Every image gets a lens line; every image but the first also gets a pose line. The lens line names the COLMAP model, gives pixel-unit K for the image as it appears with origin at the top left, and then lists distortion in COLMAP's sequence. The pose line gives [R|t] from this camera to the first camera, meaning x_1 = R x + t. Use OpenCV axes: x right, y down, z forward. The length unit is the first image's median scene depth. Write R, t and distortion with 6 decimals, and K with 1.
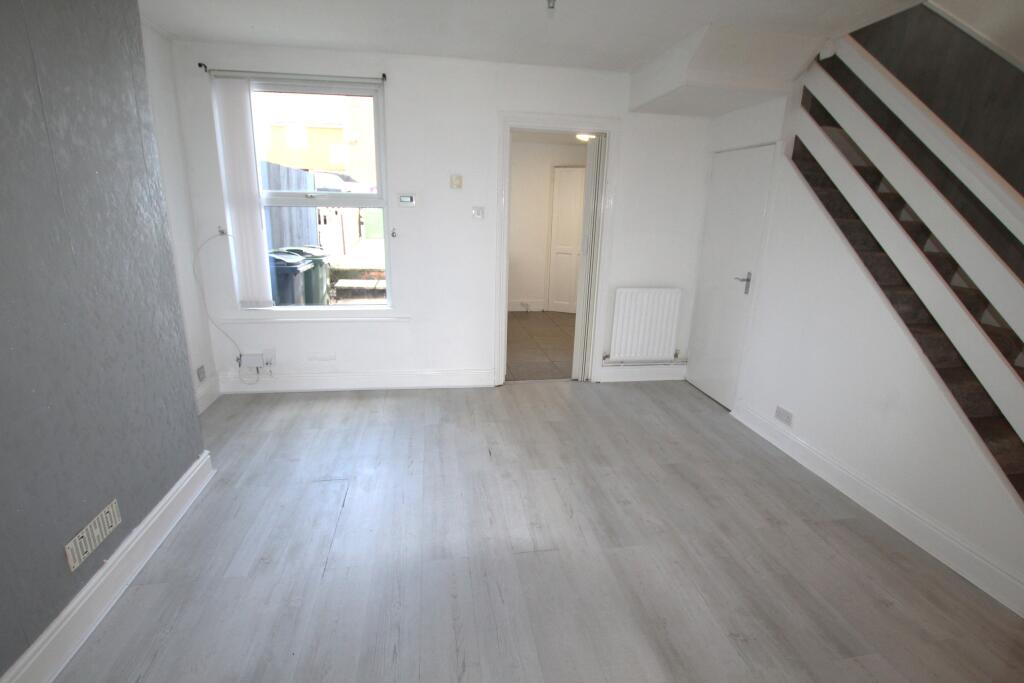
lens RADIAL K [[473.8, 0, 515.4], [0, 473.8, 342.2], [0, 0, 1]] dist [-0.036212, 0.006008]
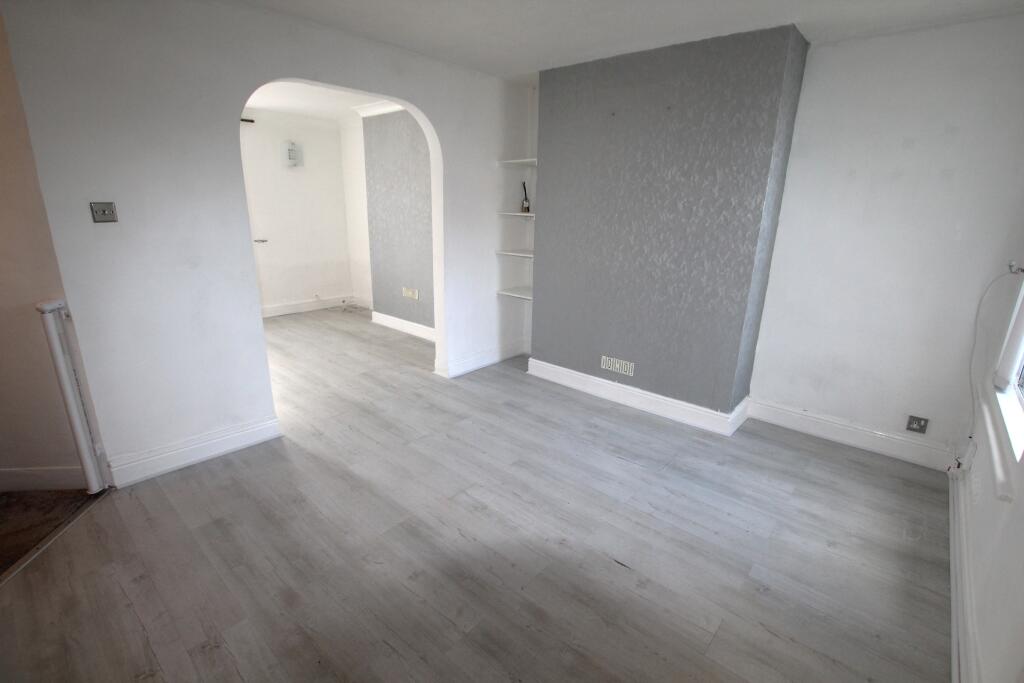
lens RADIAL K [[473.8, 0, 515.4], [0, 473.8, 342.2], [0, 0, 1]] dist [-0.036212, 0.006008]
pose [[-0.773721, 0.135458, -0.618875, 0.393262], [-0.215768, 0.862127, 0.458455, -0.289330], [0.595651, 0.488249, -0.637819, 1.030306]]
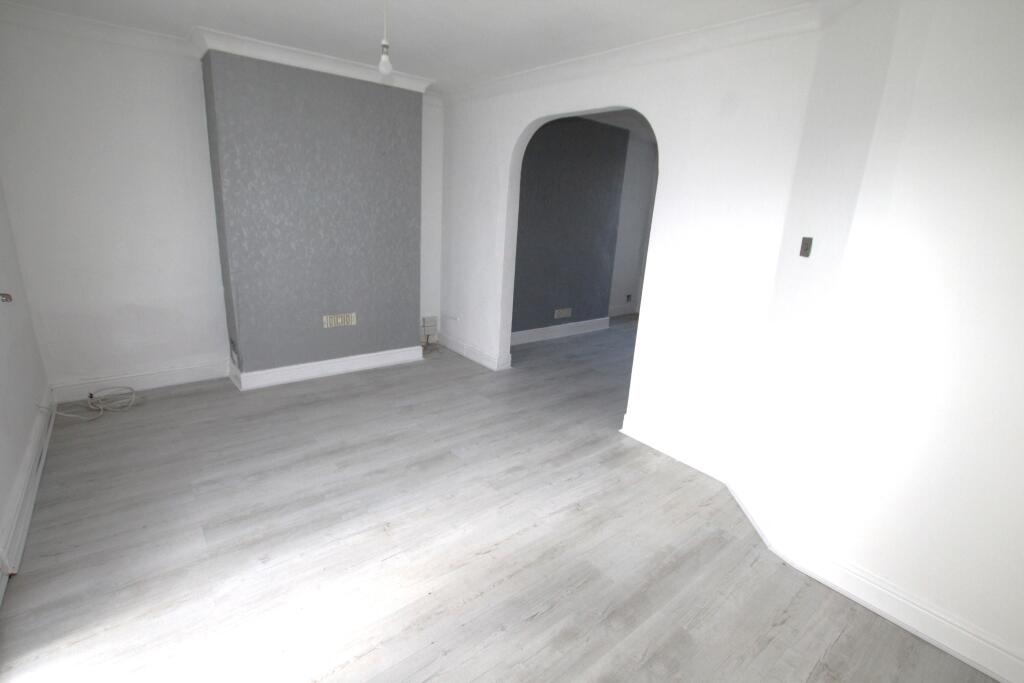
lens RADIAL K [[473.8, 0, 515.4], [0, 473.8, 342.2], [0, 0, 1]] dist [-0.036212, 0.006008]
pose [[0.503645, 0.240497, -0.829761, 0.888268], [-0.279168, 0.954248, 0.107129, 0.172480], [0.817561, 0.177687, 0.547741, -0.550537]]
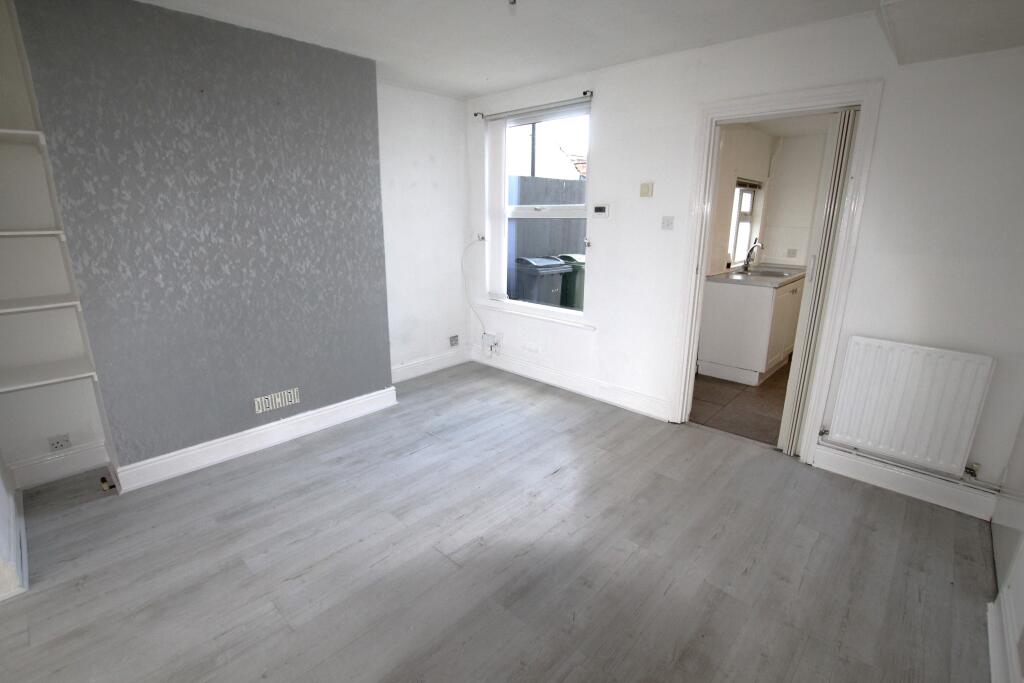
lens RADIAL K [[473.8, 0, 515.4], [0, 473.8, 342.2], [0, 0, 1]] dist [-0.036212, 0.006008]
pose [[0.608224, 0.183077, -0.772364, 0.507345], [-0.206137, 0.976085, 0.069036, -0.061205], [0.766532, 0.117223, 0.631417, 0.265081]]
